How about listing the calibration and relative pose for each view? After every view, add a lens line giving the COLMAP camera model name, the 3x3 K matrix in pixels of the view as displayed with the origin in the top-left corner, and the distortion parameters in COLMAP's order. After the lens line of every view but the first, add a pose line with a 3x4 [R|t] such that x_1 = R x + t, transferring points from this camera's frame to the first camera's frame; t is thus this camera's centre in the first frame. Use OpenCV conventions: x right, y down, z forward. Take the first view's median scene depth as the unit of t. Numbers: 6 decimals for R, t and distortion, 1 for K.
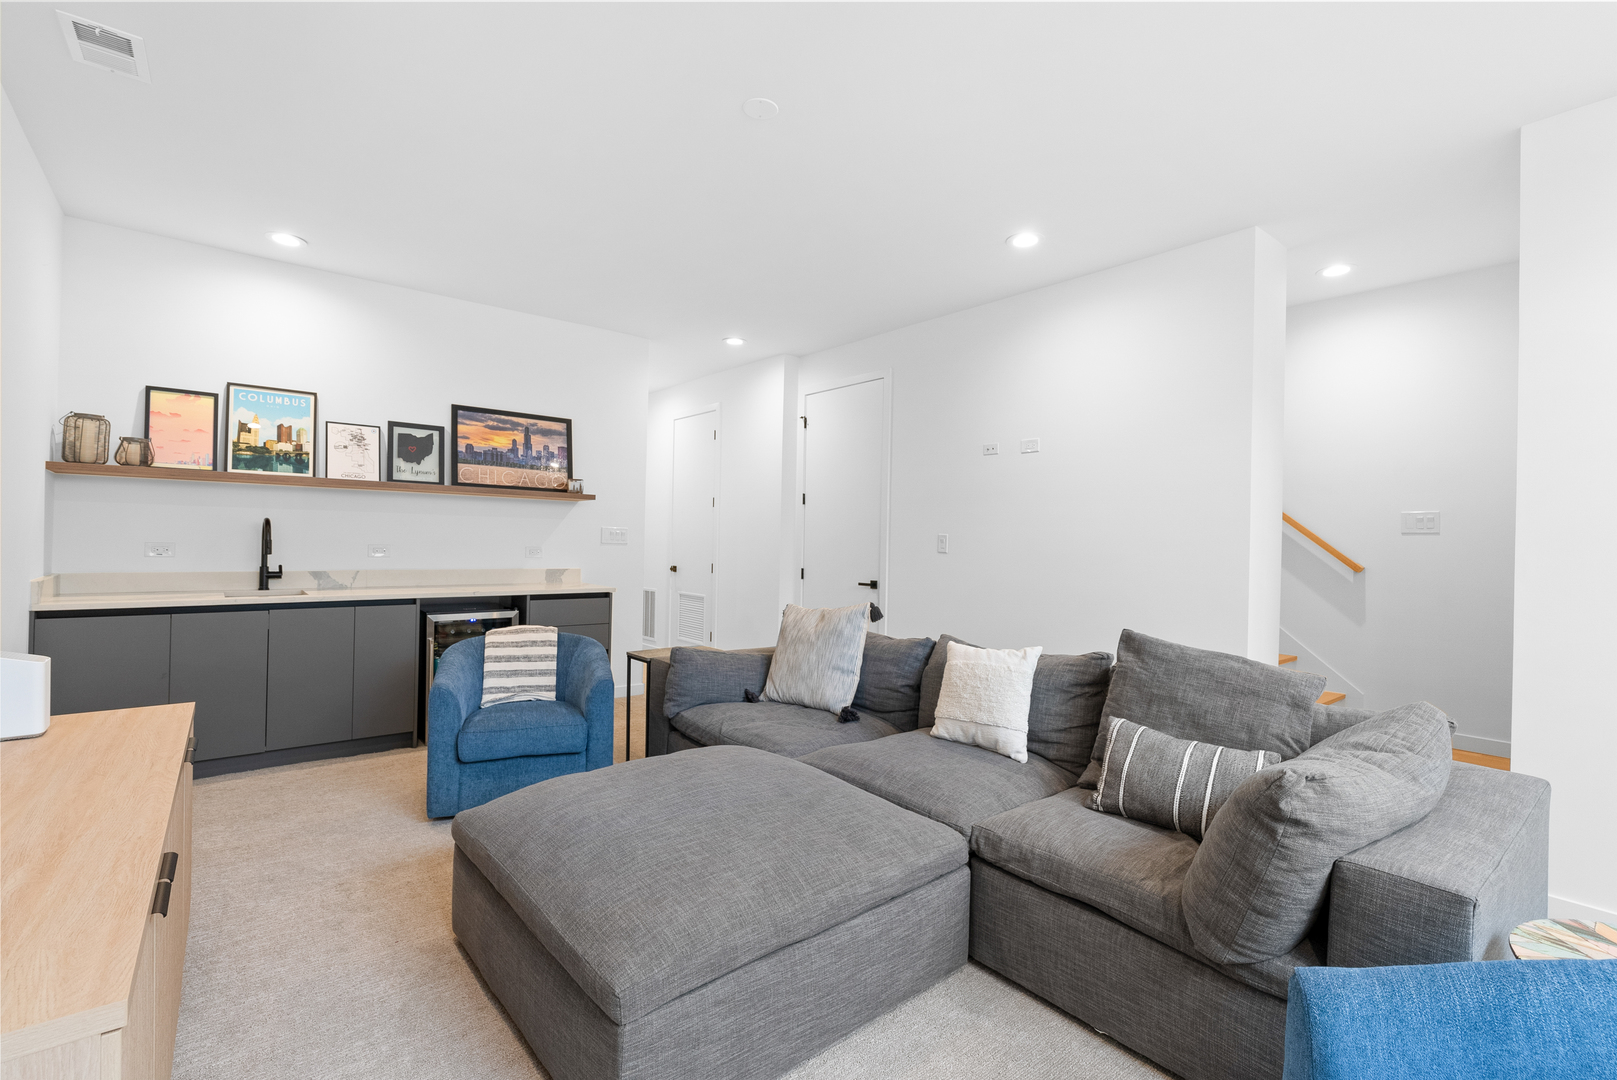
lens RADIAL K [[729.7, 0, 803.5], [0, 729.7, 536.6], [0, 0, 1]] dist [-0.006944, 0.000849]
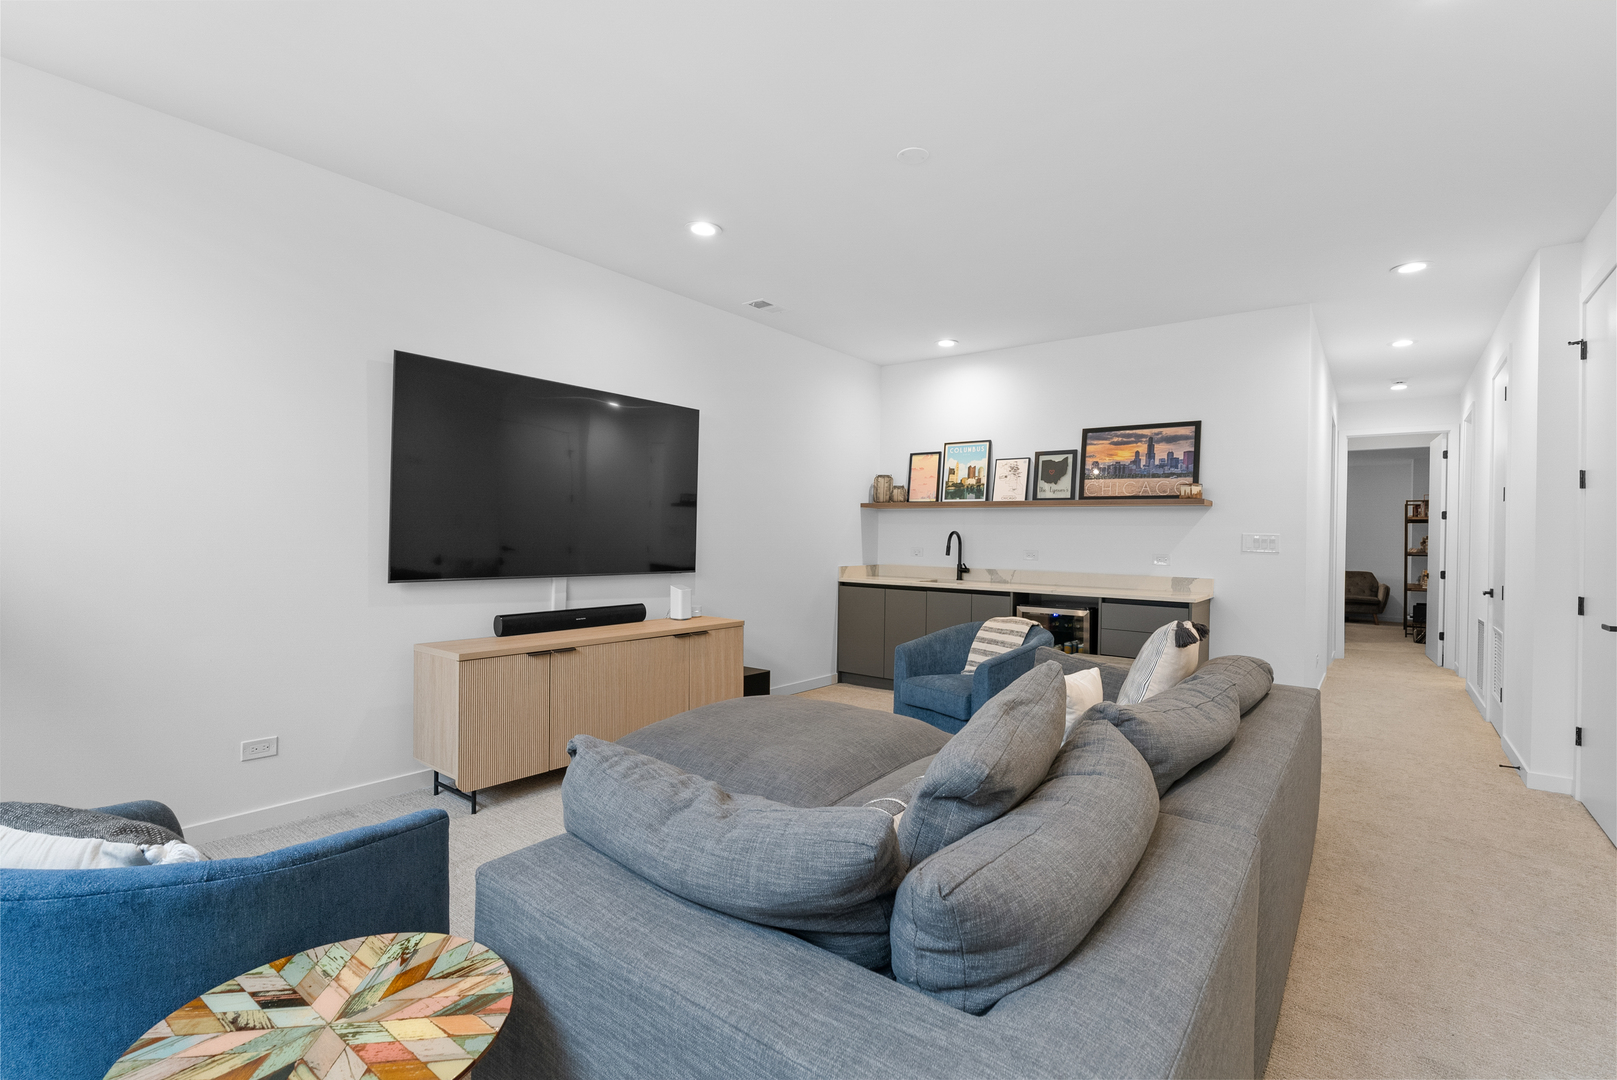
lens RADIAL K [[729.7, 0, 803.5], [0, 729.7, 536.6], [0, 0, 1]] dist [-0.006944, 0.000849]
pose [[0.210583, -0.015625, -0.977451, 0.565222], [-0.008200, 0.999809, -0.017748, 0.012757], [0.977542, 0.011752, 0.210414, 0.338382]]
